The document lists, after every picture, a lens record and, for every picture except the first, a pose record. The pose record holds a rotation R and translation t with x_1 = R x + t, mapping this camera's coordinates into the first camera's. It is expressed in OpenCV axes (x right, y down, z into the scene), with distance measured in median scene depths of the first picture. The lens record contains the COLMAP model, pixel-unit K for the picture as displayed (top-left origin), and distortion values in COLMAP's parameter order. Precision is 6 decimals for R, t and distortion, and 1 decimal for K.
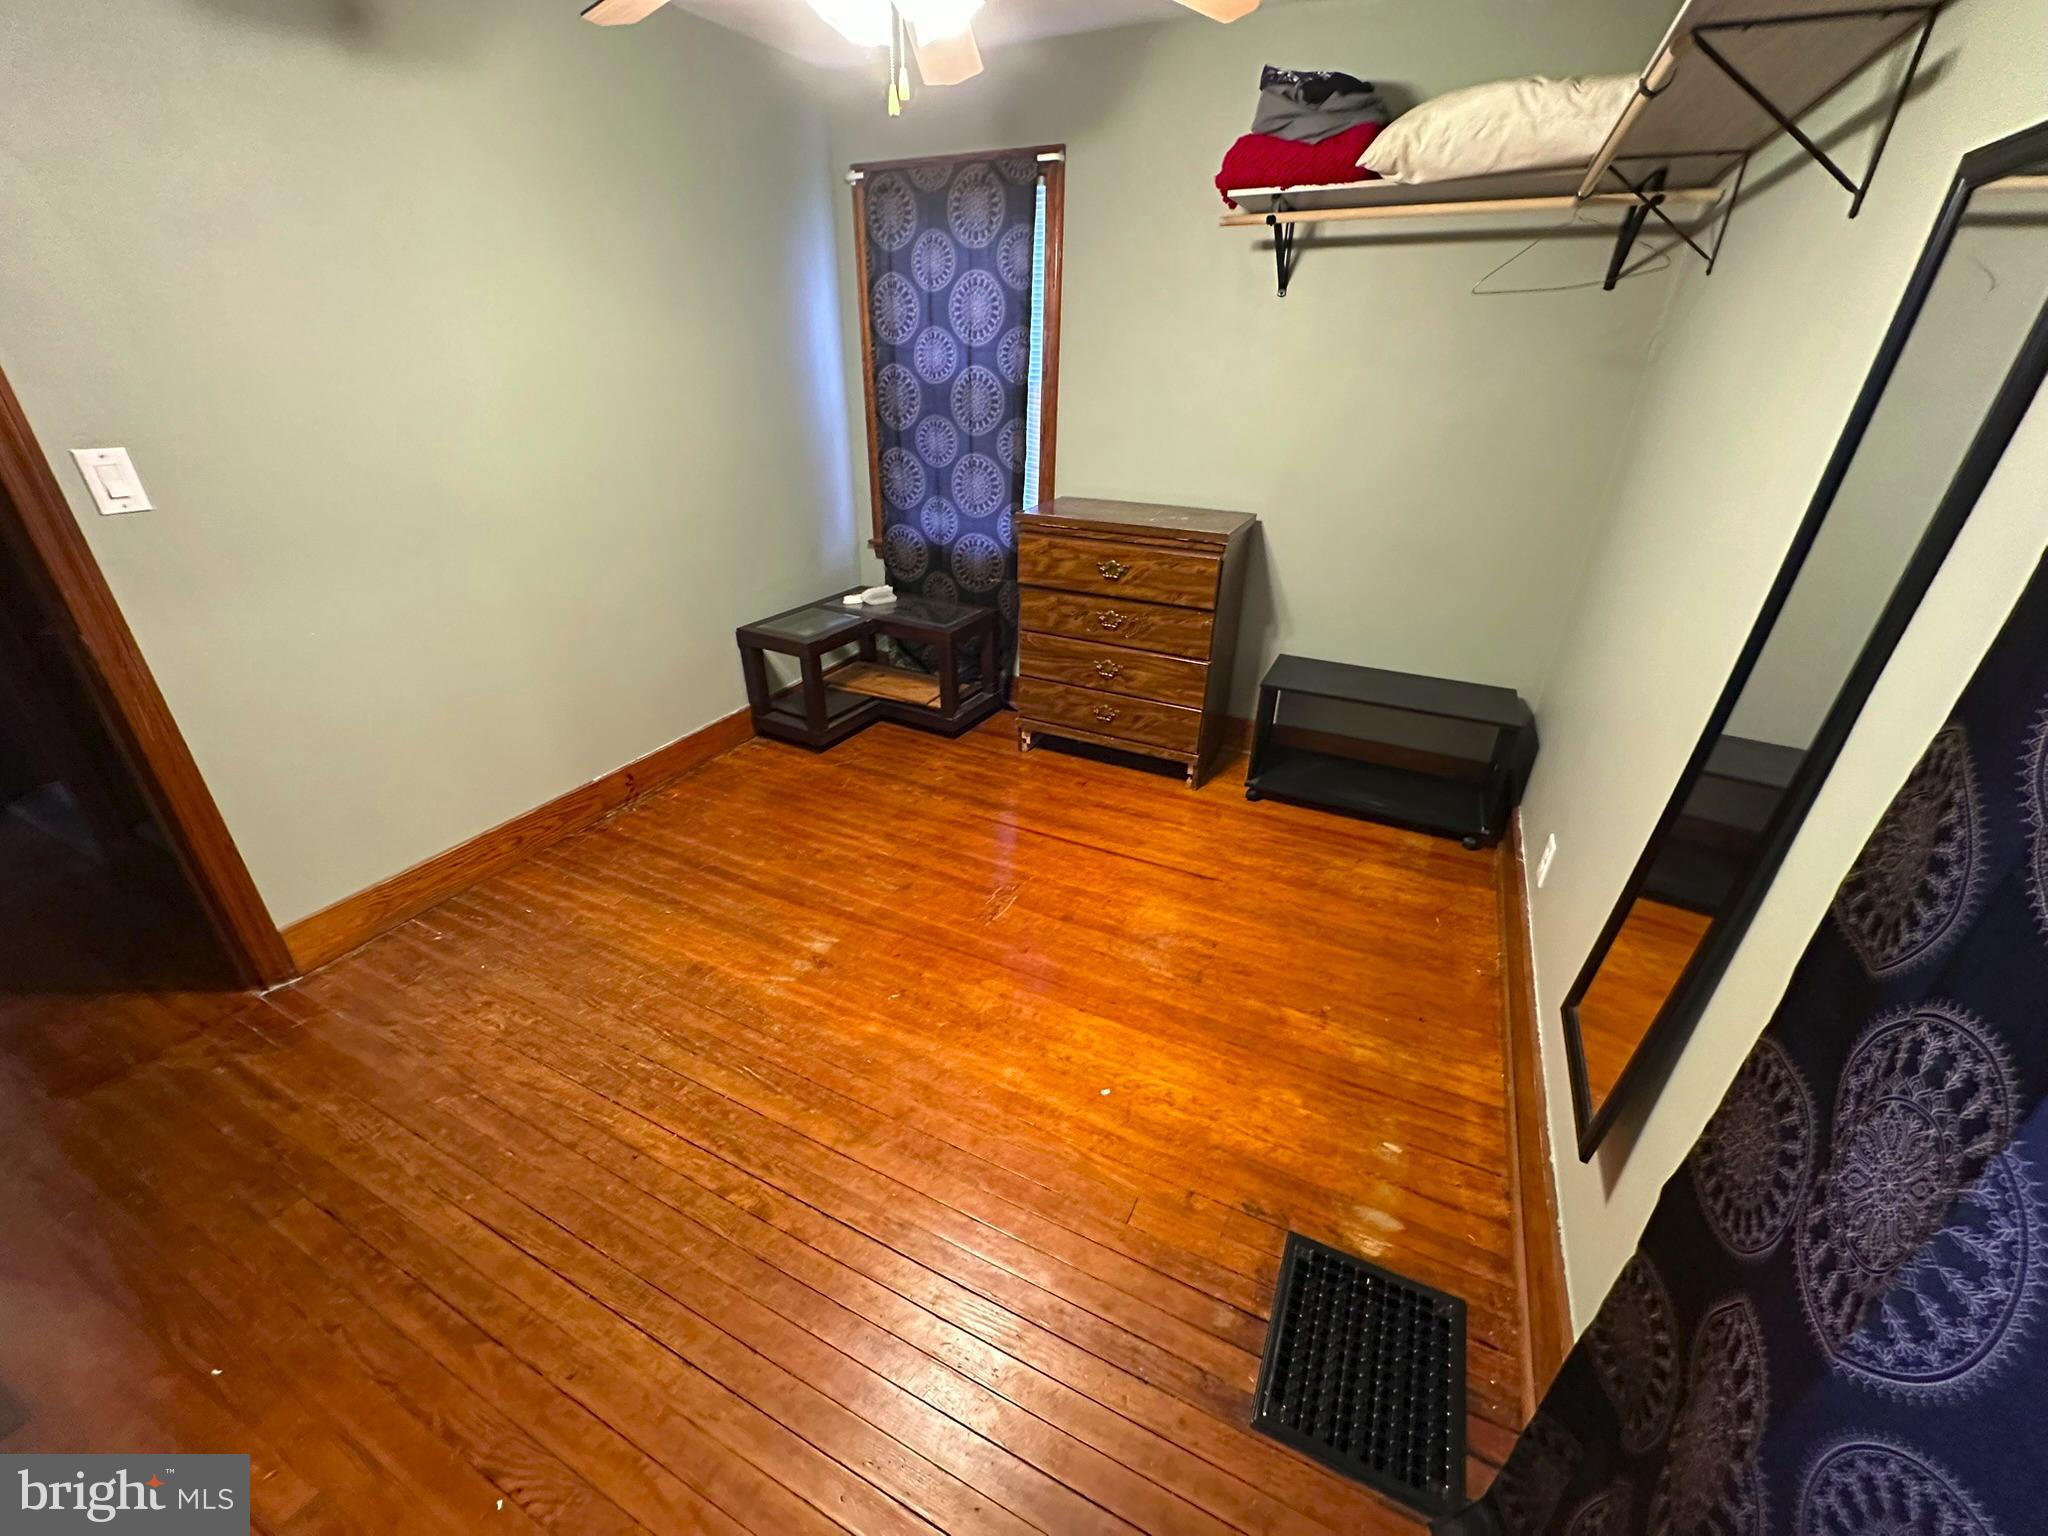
lens RADIAL K [[818.8, 0, 1020.6], [0, 818.8, 770.7], [0, 0, 1]] dist [-0.002969, 0.000048]
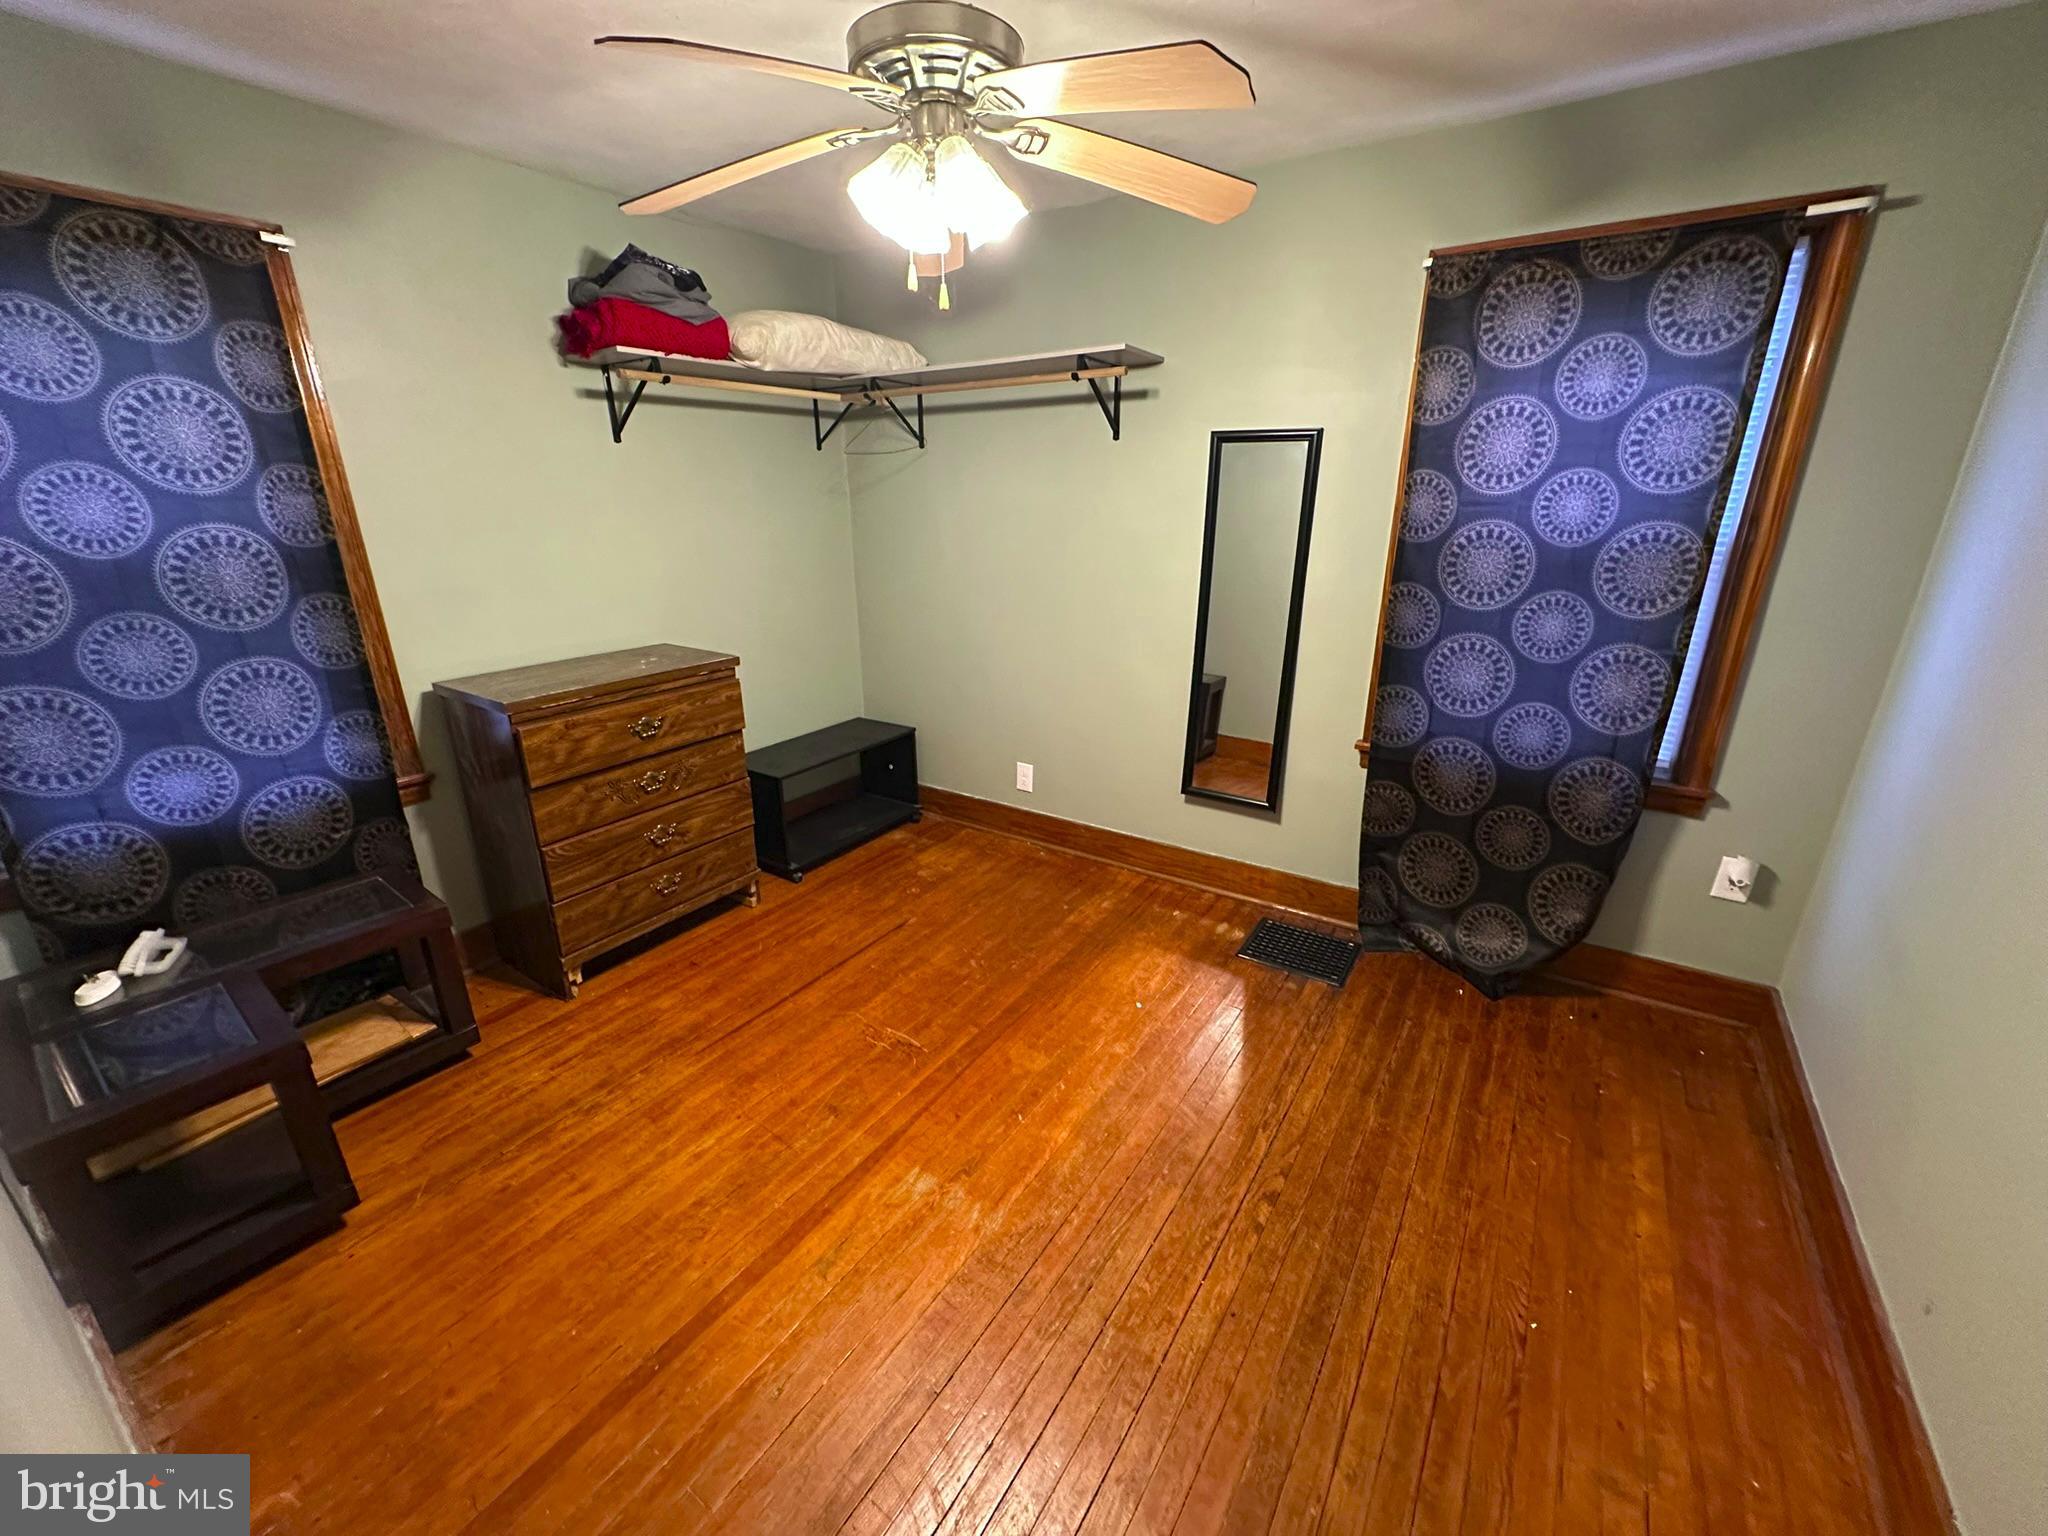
lens RADIAL K [[818.8, 0, 1025.3], [0, 818.8, 770.4], [0, 0, 1]] dist [-0.002969, 0.000048]
pose [[0.119009, -0.339128, 0.933182, -0.663867], [0.451880, 0.855383, 0.253226, -0.235721], [-0.884105, 0.391550, 0.255043, 0.410827]]
